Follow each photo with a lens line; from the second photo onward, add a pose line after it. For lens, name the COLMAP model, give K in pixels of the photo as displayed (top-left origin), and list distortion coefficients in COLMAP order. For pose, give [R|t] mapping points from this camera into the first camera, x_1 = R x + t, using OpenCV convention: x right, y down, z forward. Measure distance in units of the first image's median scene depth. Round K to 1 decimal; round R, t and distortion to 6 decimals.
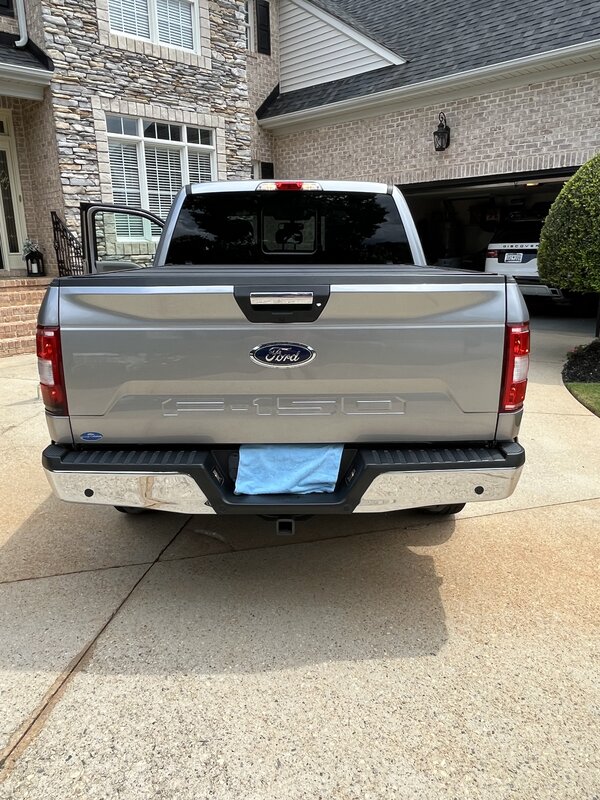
lens RADIAL K [[584.2, 0, 298.1], [0, 584.2, 397.2], [0, 0, 1]] dist [-0.003507, -0.001142]
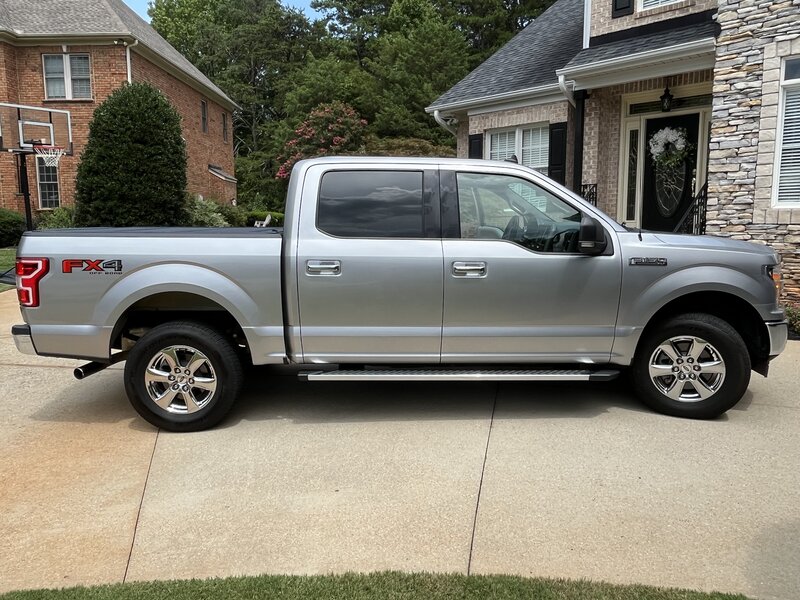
lens RADIAL K [[584.2, 0, 395.6], [0, 584.2, 295.8], [0, 0, 1]] dist [-0.003507, -0.001142]
pose [[0.018710, 0.143265, -0.989507, 0.550540], [-0.245822, 0.959961, 0.134339, -0.137078], [0.969134, 0.240729, 0.053178, 0.505563]]
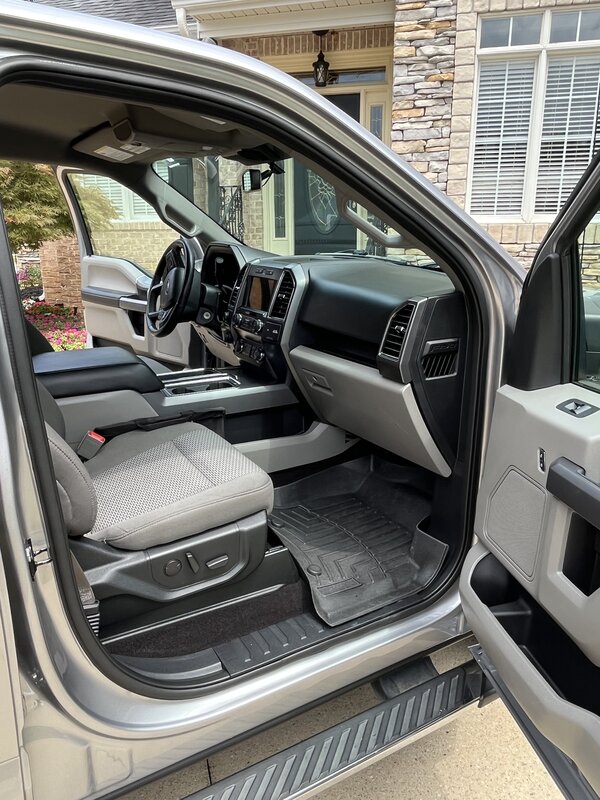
lens RADIAL K [[584.2, 0, 298.1], [0, 584.2, 397.2], [0, 0, 1]] dist [-0.003507, -0.001142]
pose [[0.506398, 0.249532, -0.825406, 0.194442], [-0.219313, 0.963008, 0.156579, -0.150385], [0.833945, 0.101730, 0.542390, 0.548776]]
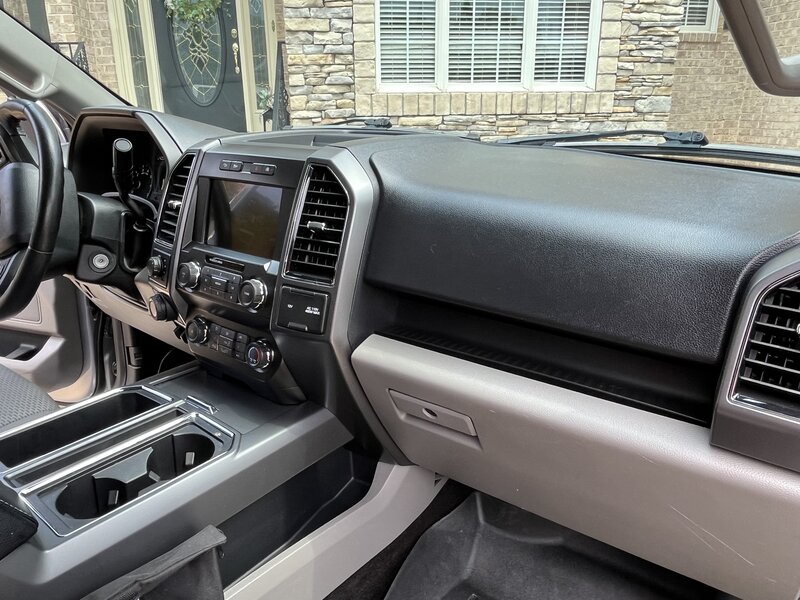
lens RADIAL K [[584.2, 0, 395.6], [0, 584.2, 295.8], [0, 0, 1]] dist [-0.003507, -0.001142]
pose [[0.794811, 0.197193, -0.573926, 0.075664], [-0.156161, 0.980345, 0.120570, -0.153319], [0.586421, -0.006206, 0.809982, 0.587306]]
